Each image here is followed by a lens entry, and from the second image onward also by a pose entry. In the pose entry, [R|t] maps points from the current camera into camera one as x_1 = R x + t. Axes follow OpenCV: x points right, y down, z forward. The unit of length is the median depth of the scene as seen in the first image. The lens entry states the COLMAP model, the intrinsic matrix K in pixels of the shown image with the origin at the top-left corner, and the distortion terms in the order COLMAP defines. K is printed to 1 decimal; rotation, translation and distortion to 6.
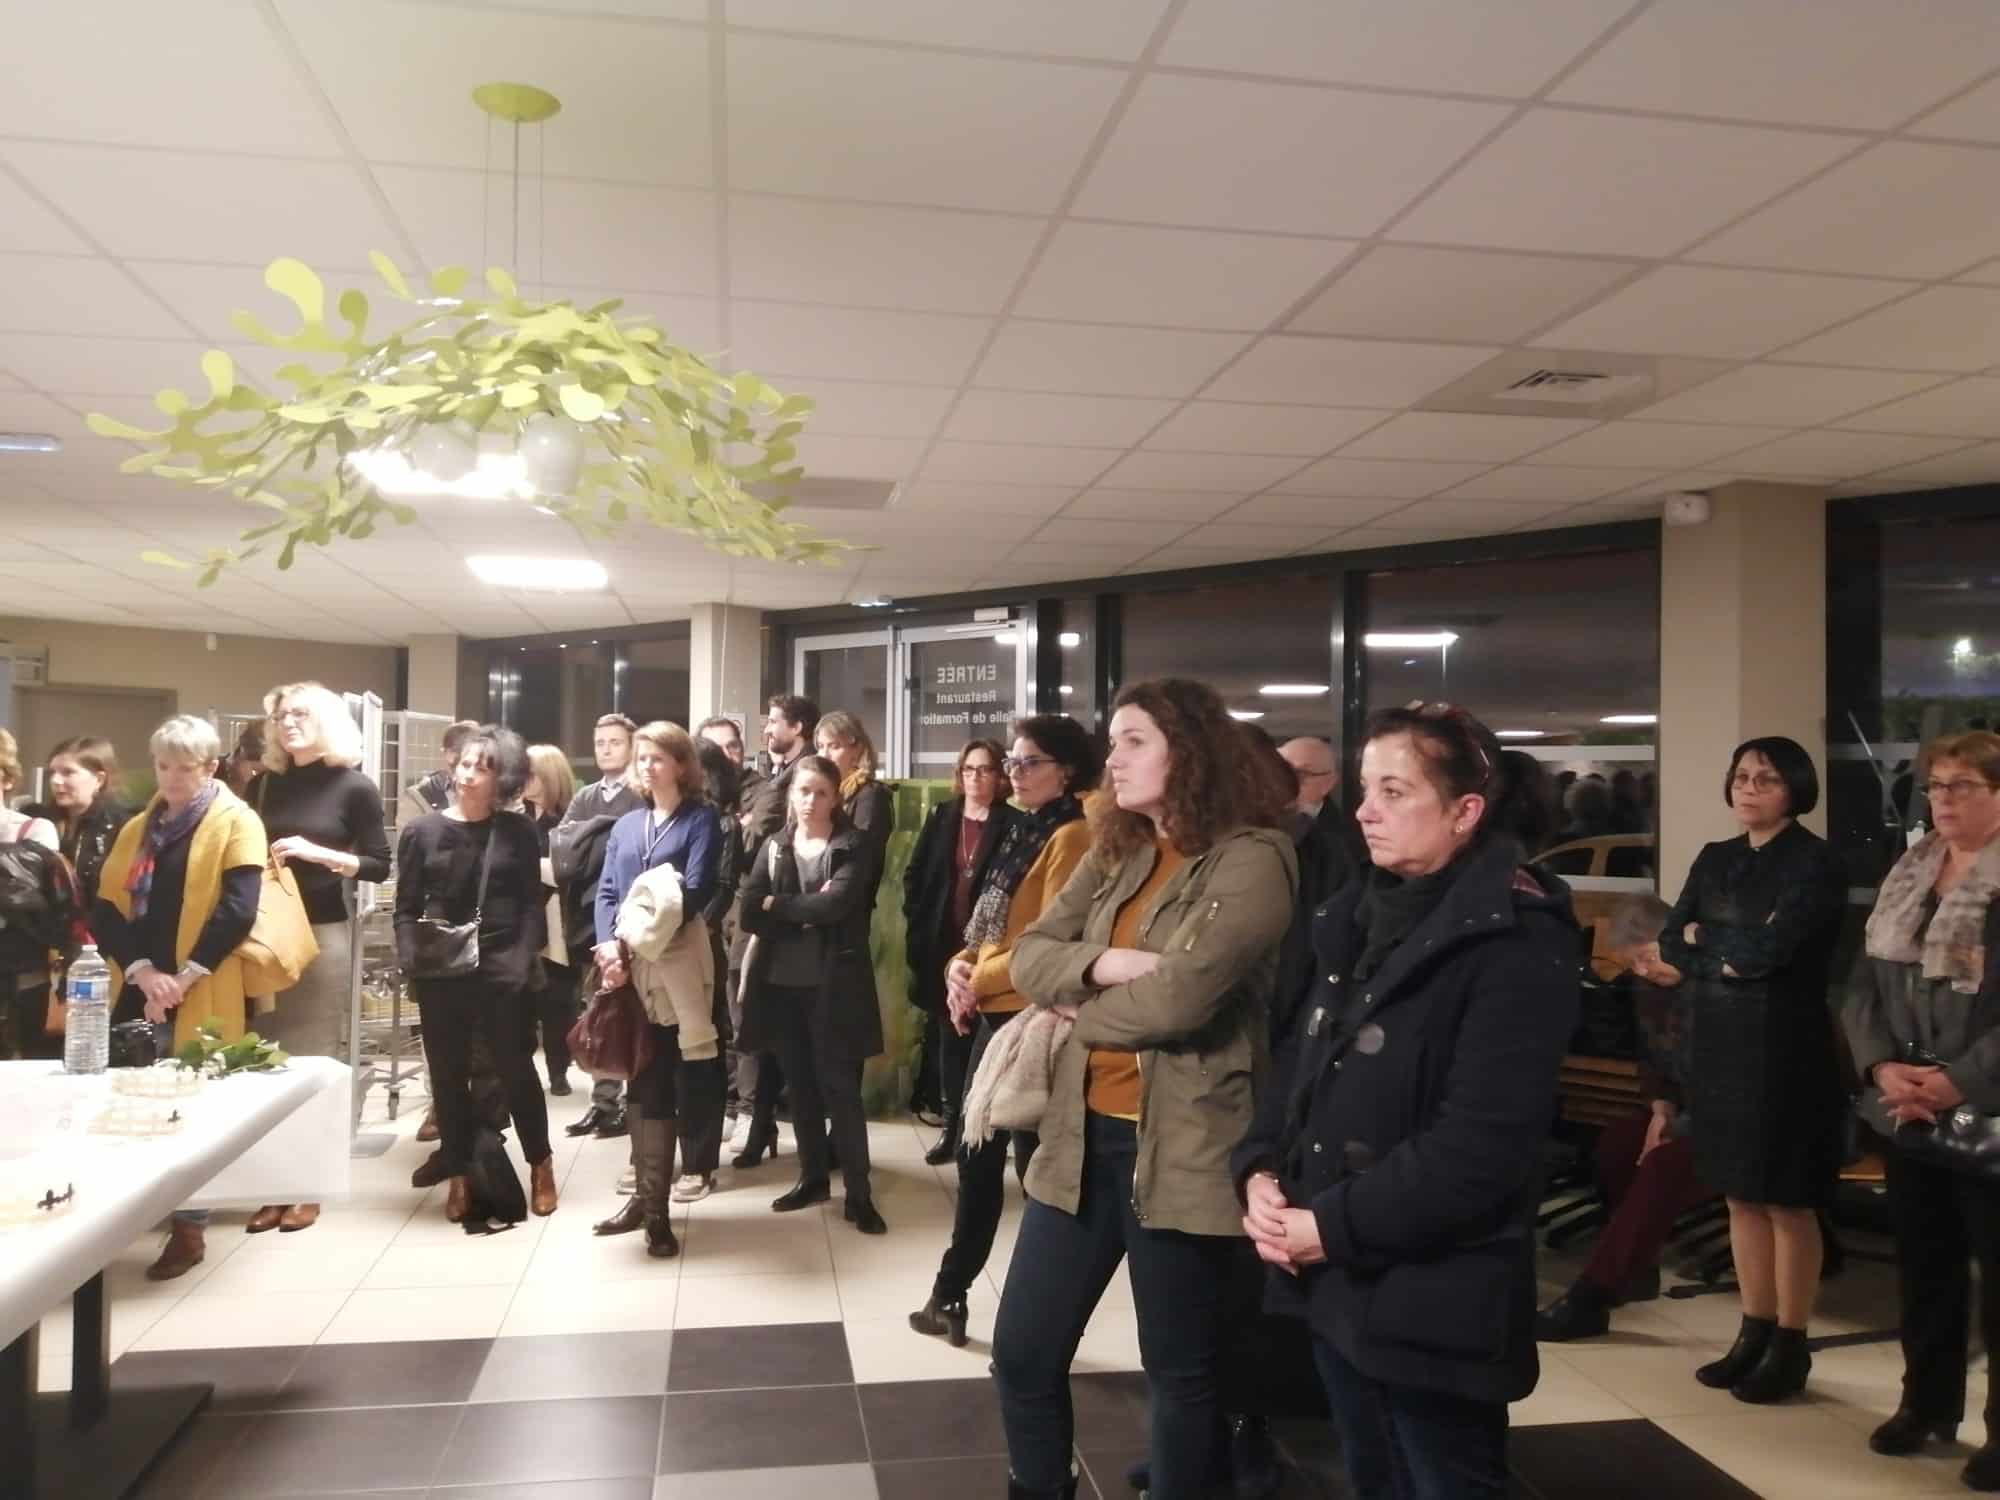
lens RADIAL K [[1562.2, 0, 998.3], [0, 1562.2, 748.5], [0, 0, 1]] dist [0.008254, -0.002867]
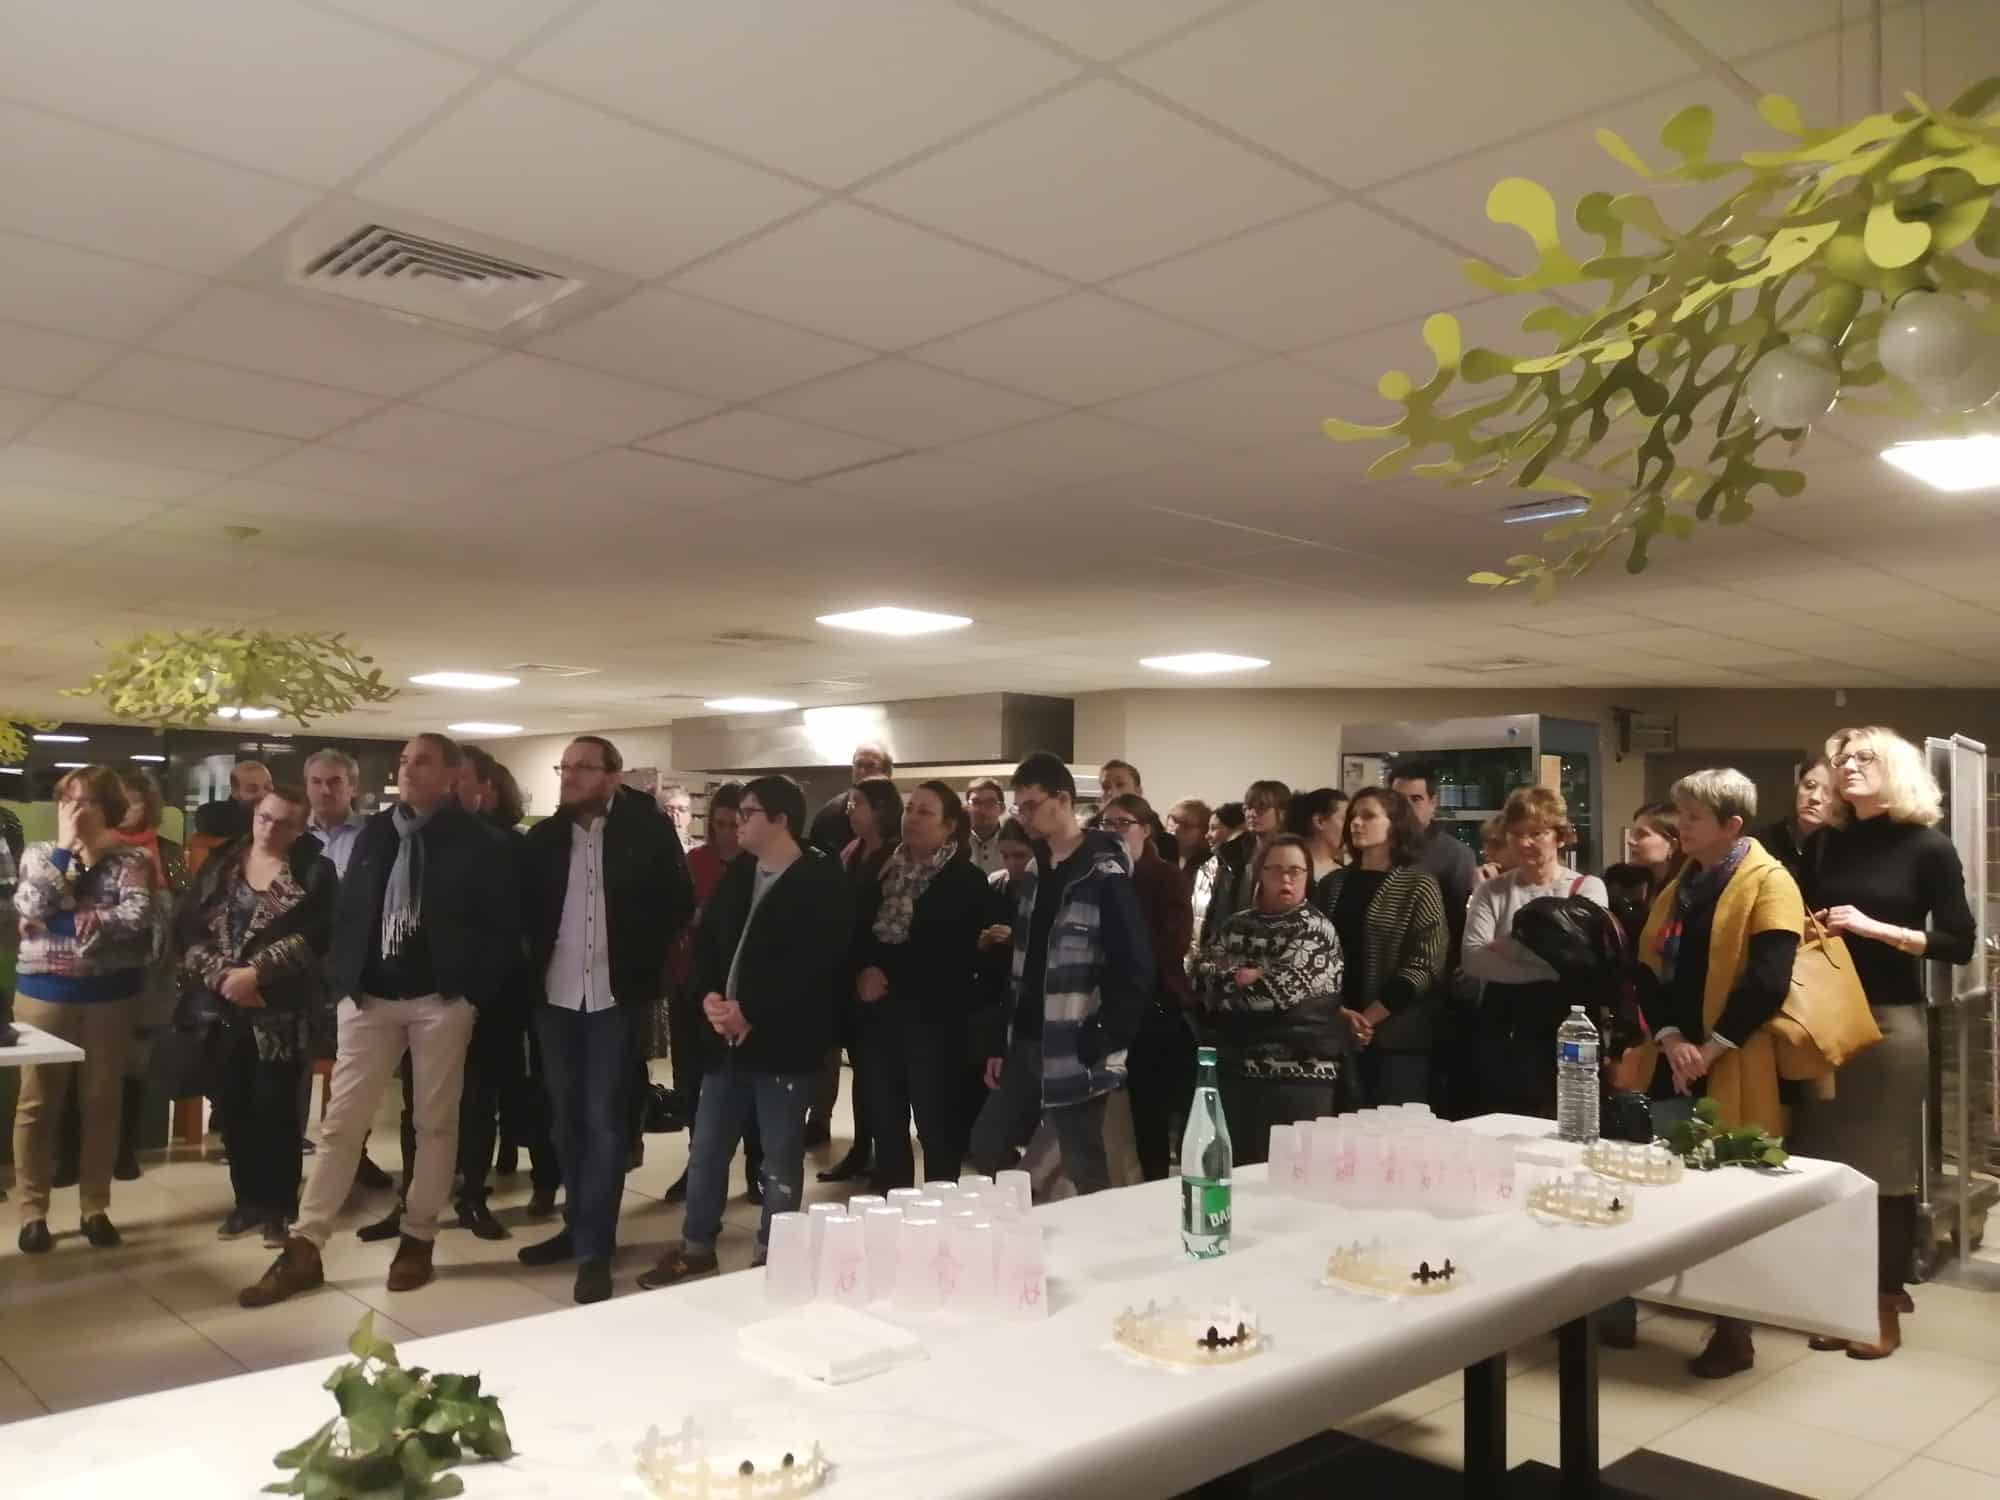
lens RADIAL K [[1562.2, 0, 999.9], [0, 1562.2, 756.0], [0, 0, 1]] dist [0.008254, -0.002867]
pose [[0.550102, -0.049415, -0.833634, 0.027404], [0.017913, 0.998716, -0.047380, 0.008995], [0.834905, 0.011131, 0.550281, 0.137354]]
